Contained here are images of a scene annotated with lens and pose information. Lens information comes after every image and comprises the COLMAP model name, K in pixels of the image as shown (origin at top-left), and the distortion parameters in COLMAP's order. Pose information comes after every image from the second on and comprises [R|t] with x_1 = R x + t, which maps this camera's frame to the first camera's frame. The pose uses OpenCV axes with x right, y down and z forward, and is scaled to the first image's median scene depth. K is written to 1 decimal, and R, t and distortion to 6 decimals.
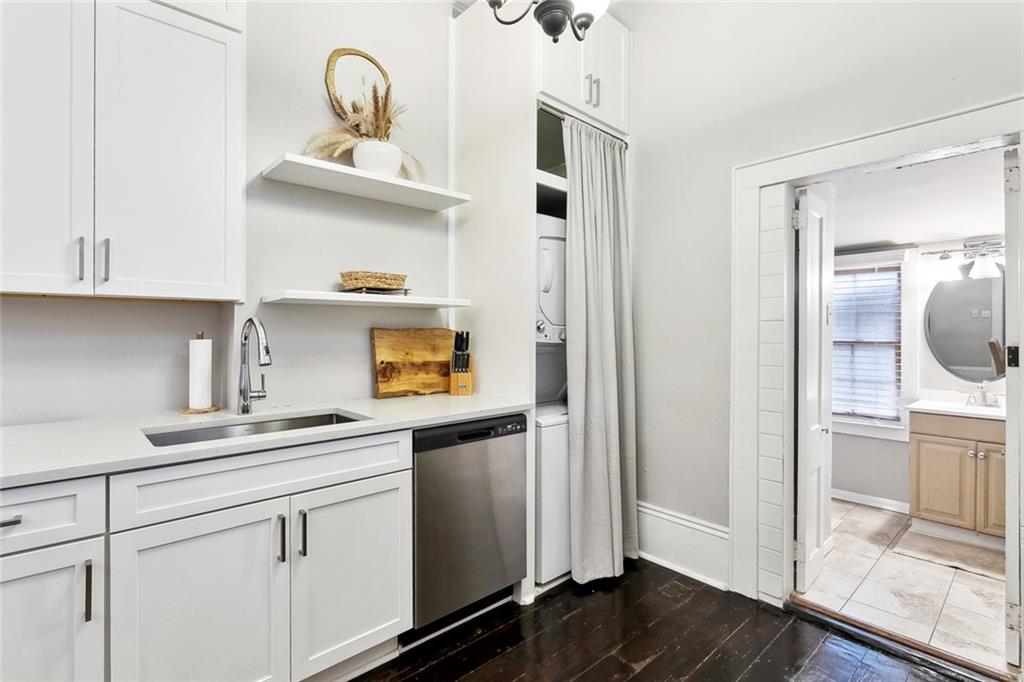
lens RADIAL K [[491.6, 0, 506.0], [0, 491.6, 325.4], [0, 0, 1]] dist [-0.017758, -0.001945]
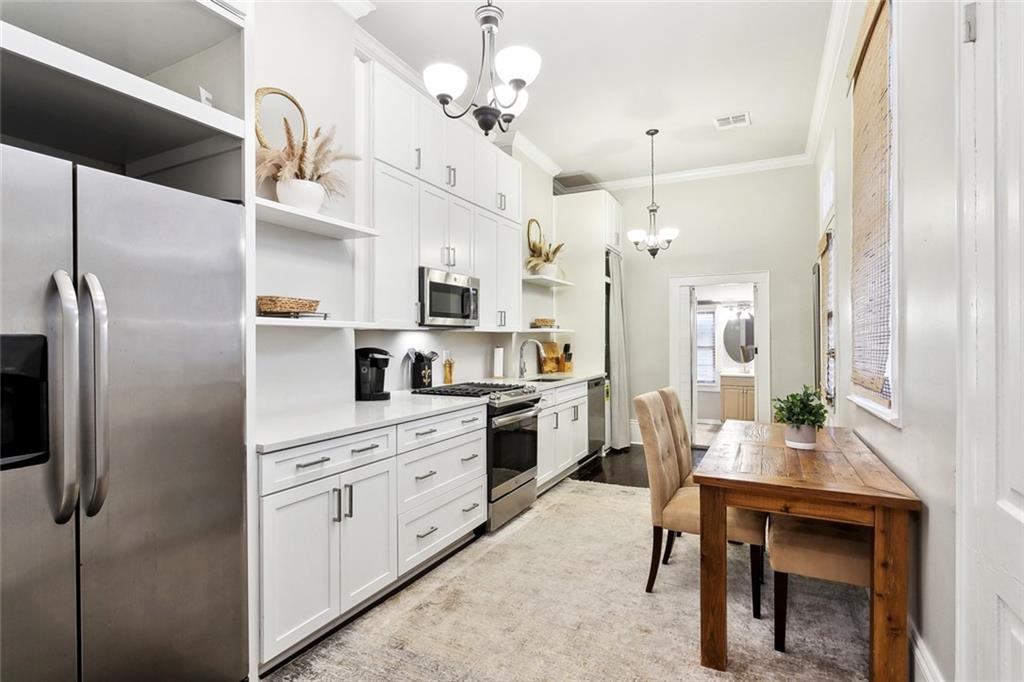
lens RADIAL K [[497.2, 0, 510.1], [0, 497.2, 338.7], [0, 0, 1]] dist [-0.030034, -0.000604]
pose [[0.934096, -0.013708, 0.356757, -0.881679], [0.018406, 0.999783, -0.009777, 0.005556], [-0.356546, 0.015699, 0.934146, -0.788595]]
